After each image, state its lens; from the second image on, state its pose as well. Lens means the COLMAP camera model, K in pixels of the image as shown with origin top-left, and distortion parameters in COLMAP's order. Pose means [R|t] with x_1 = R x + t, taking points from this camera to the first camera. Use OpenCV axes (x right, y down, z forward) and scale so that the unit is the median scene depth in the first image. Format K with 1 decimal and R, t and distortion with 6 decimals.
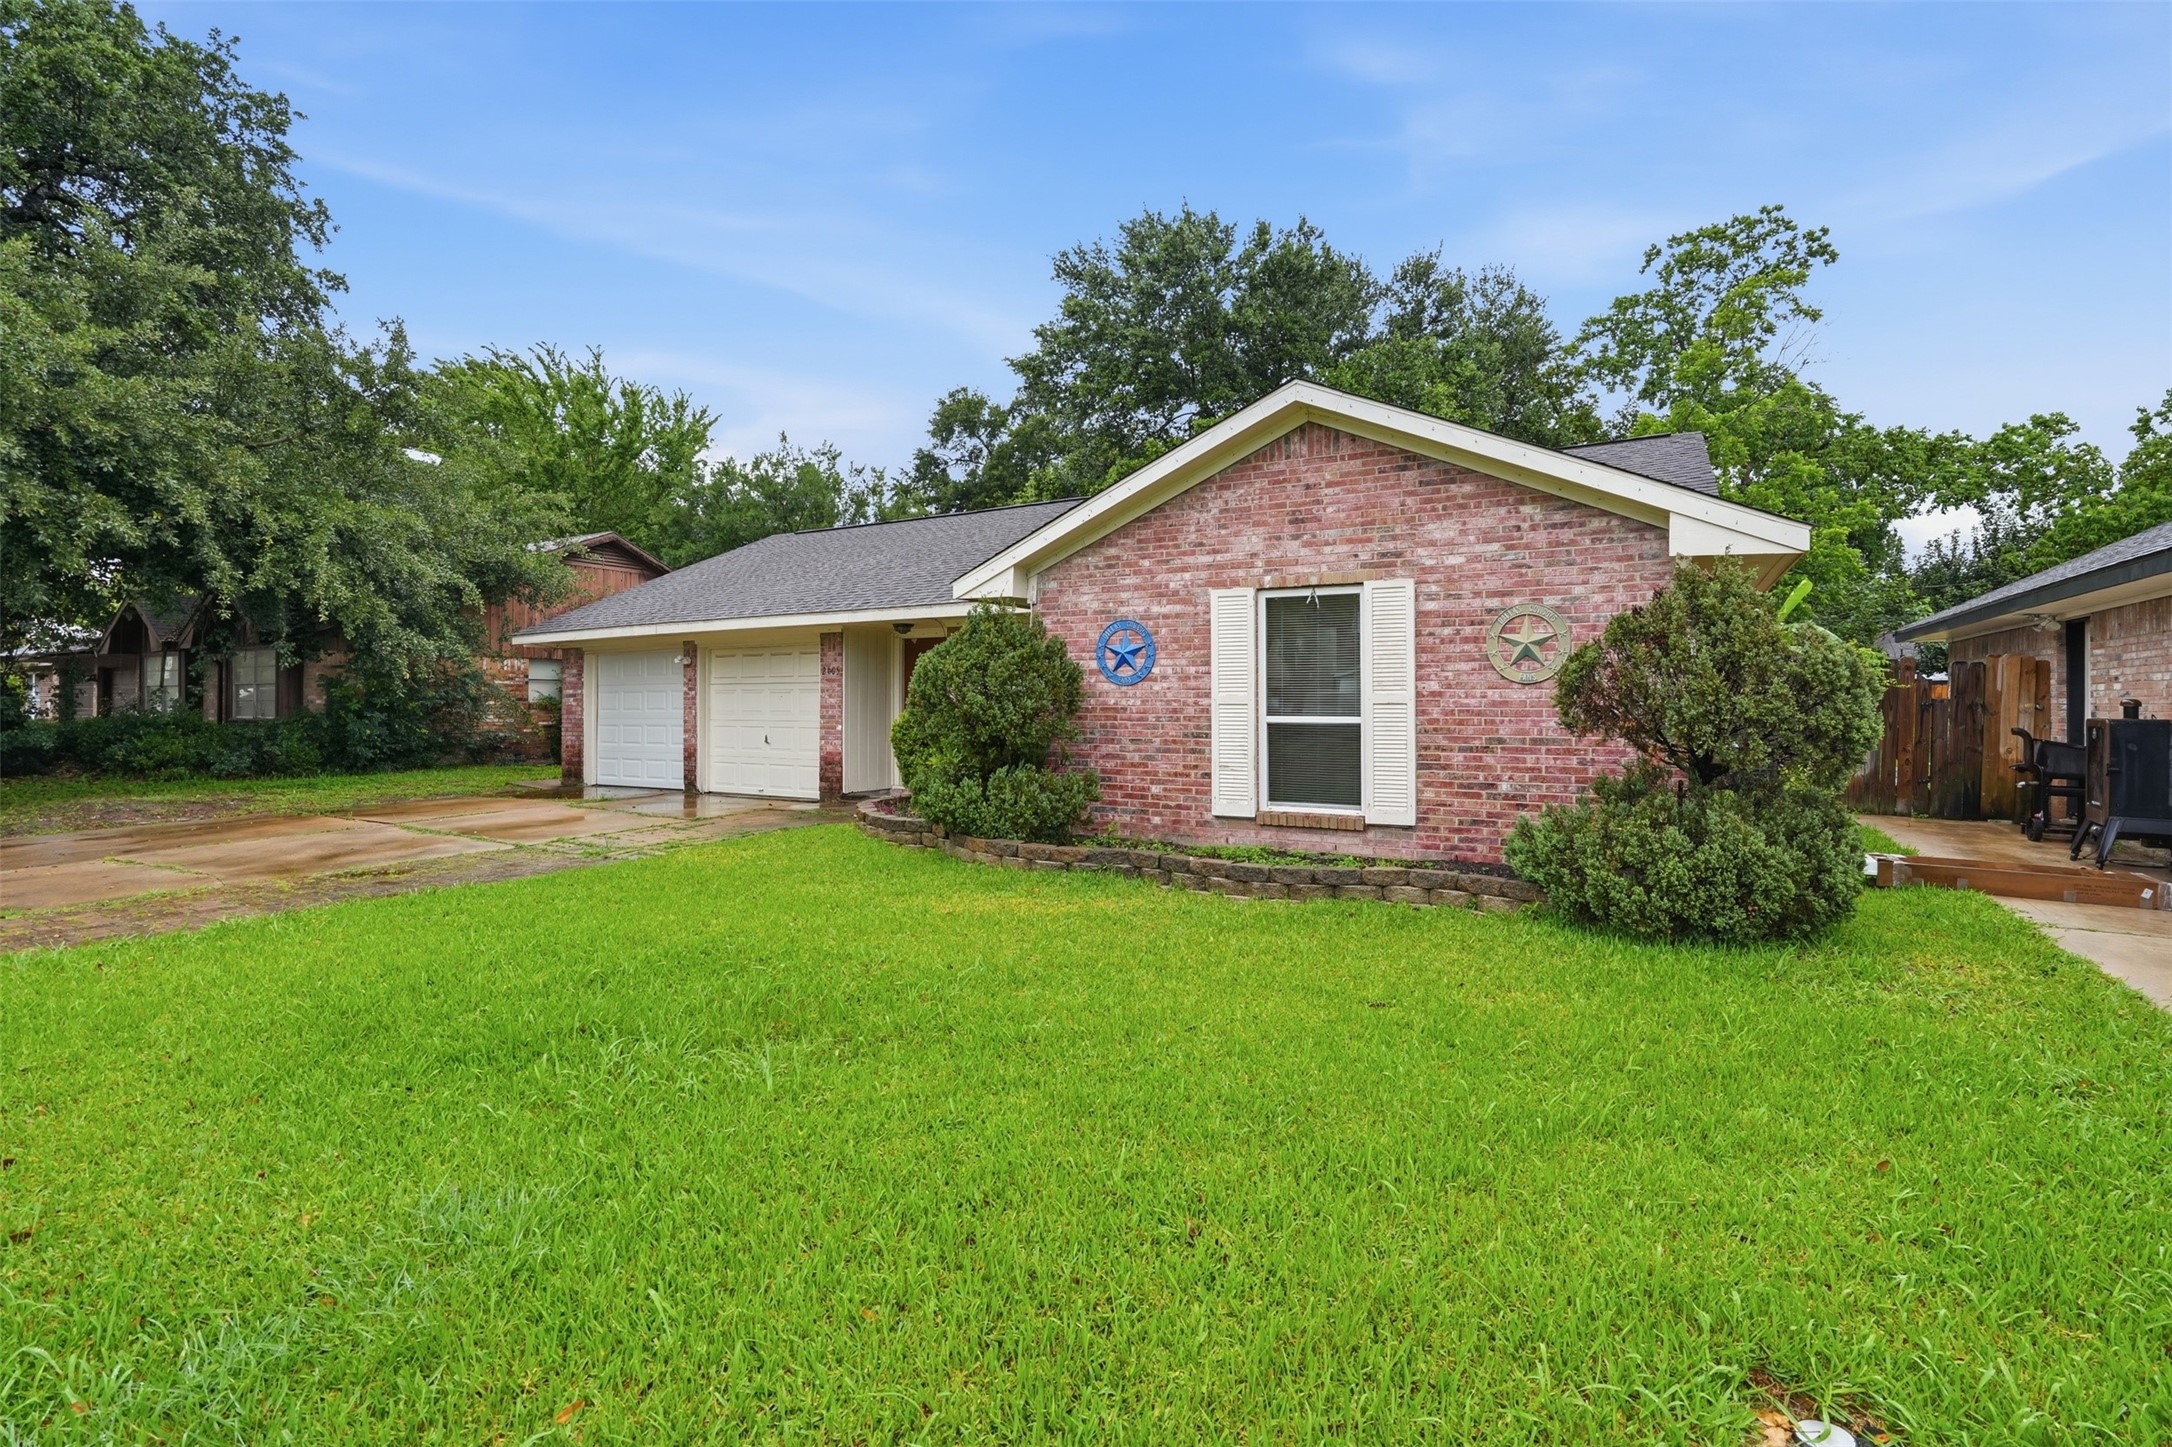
lens RADIAL K [[996.5, 0, 1079.3], [0, 996.5, 723.7], [0, 0, 1]] dist [-0.043453, 0.005266]
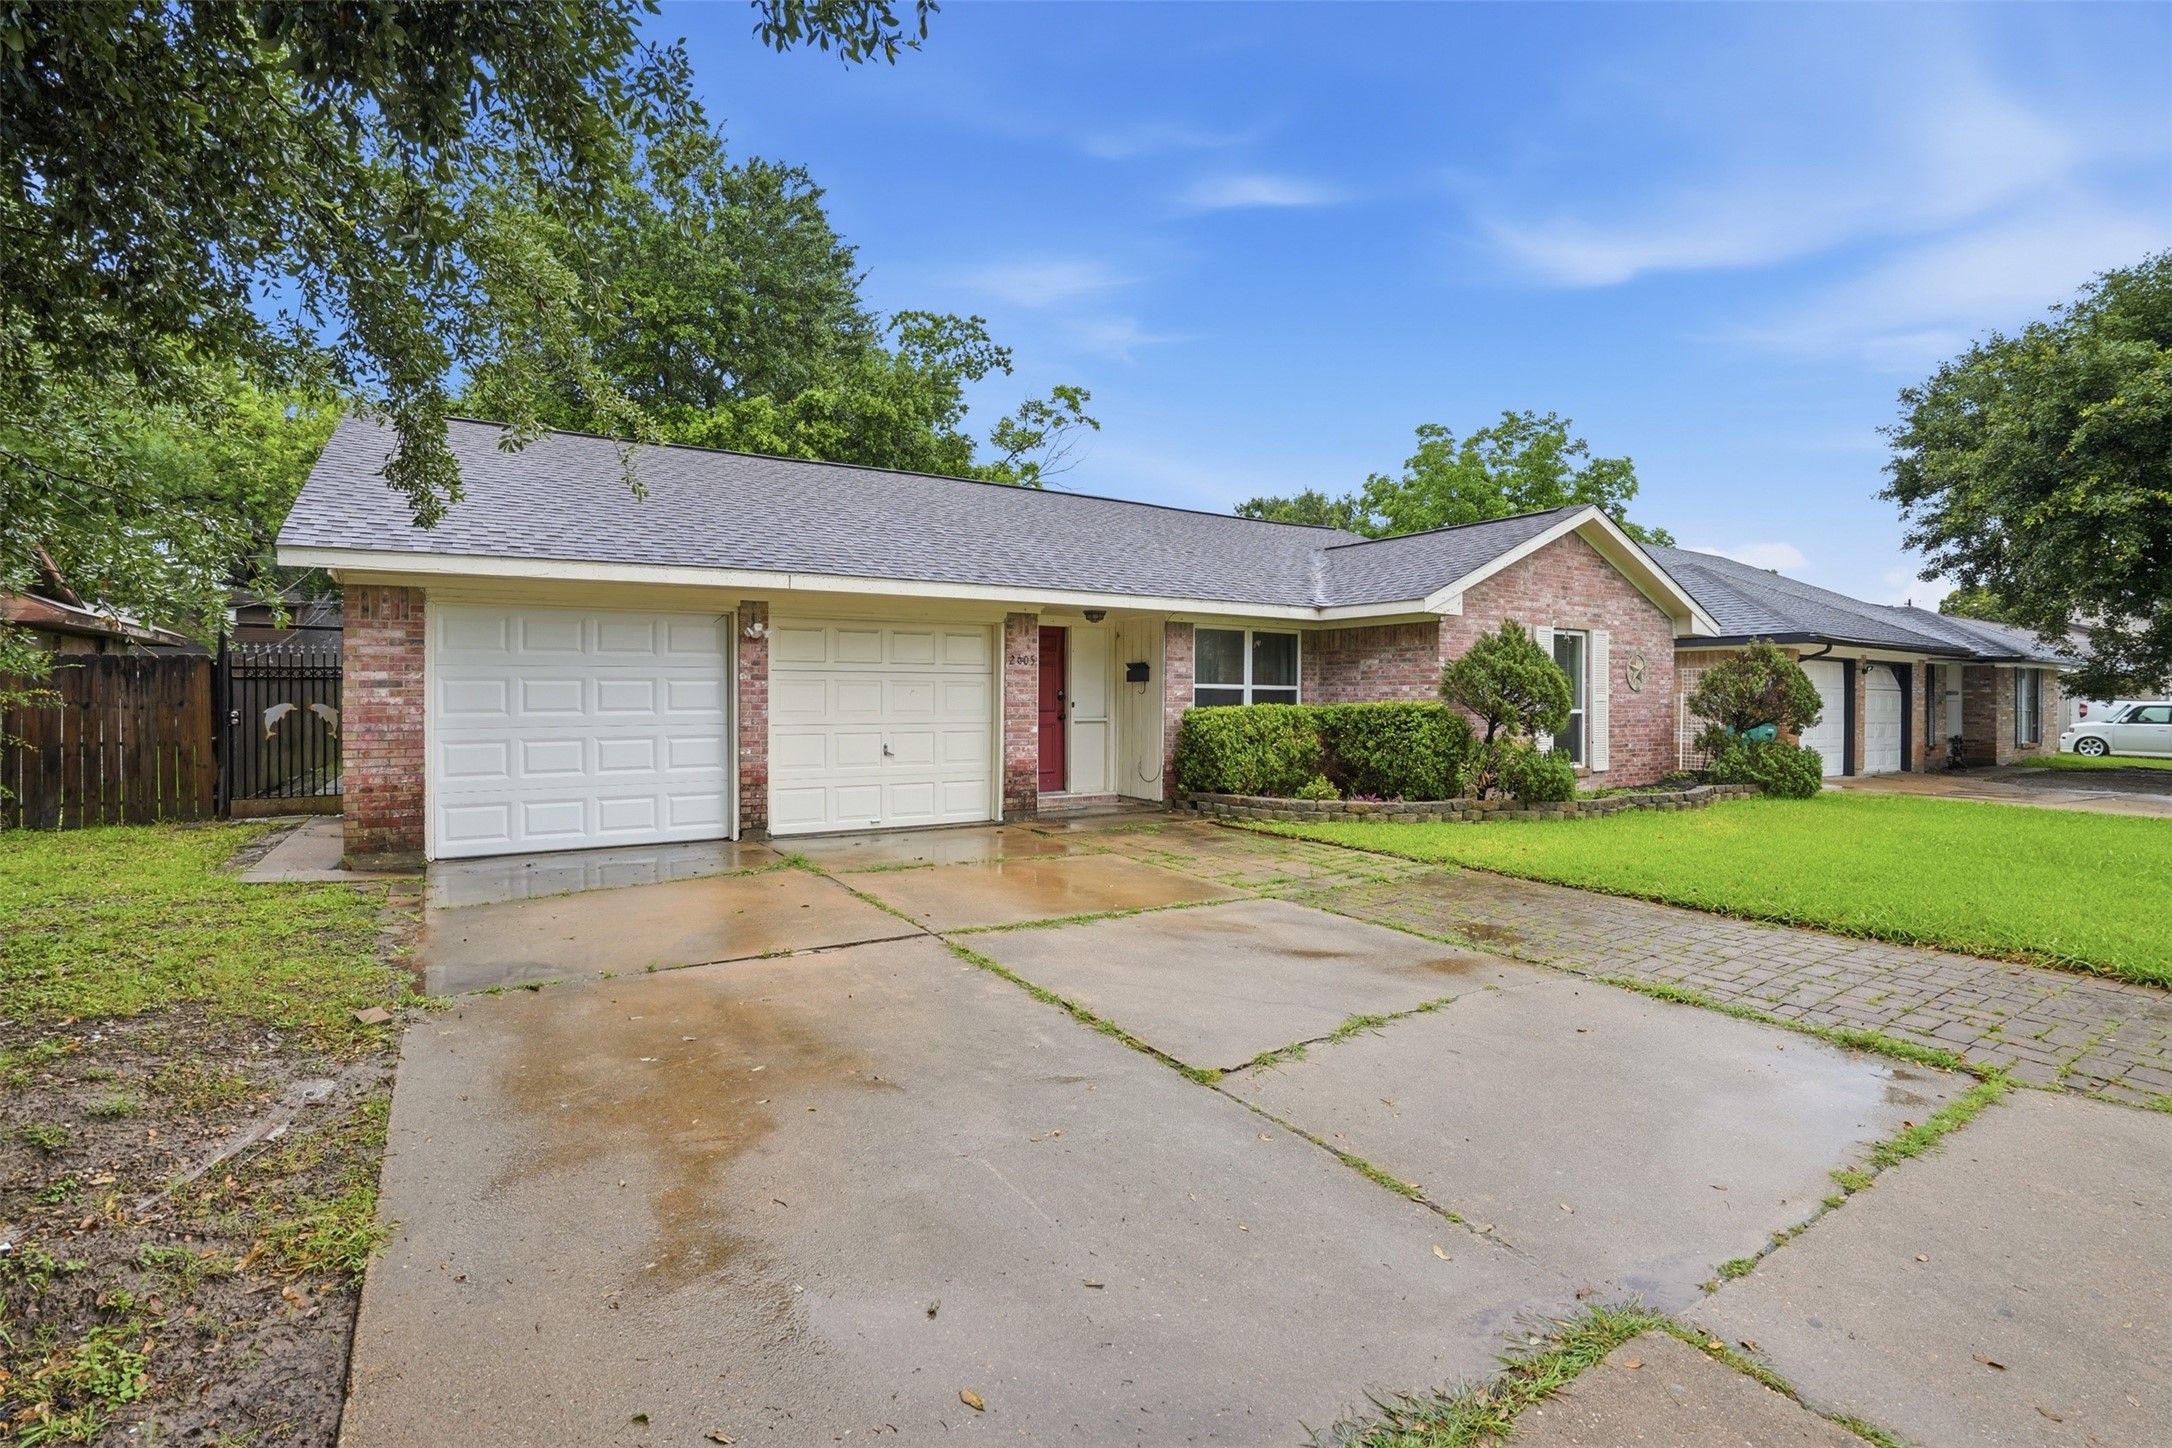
lens RADIAL K [[996.5, 0, 1079.2], [0, 996.5, 708.4], [0, 0, 1]] dist [-0.043453, 0.005266]
pose [[0.474324, -0.009383, 0.880300, -0.948254], [0.014544, 0.999890, 0.002821, -0.015349], [-0.880230, 0.011464, 0.474409, 0.569339]]
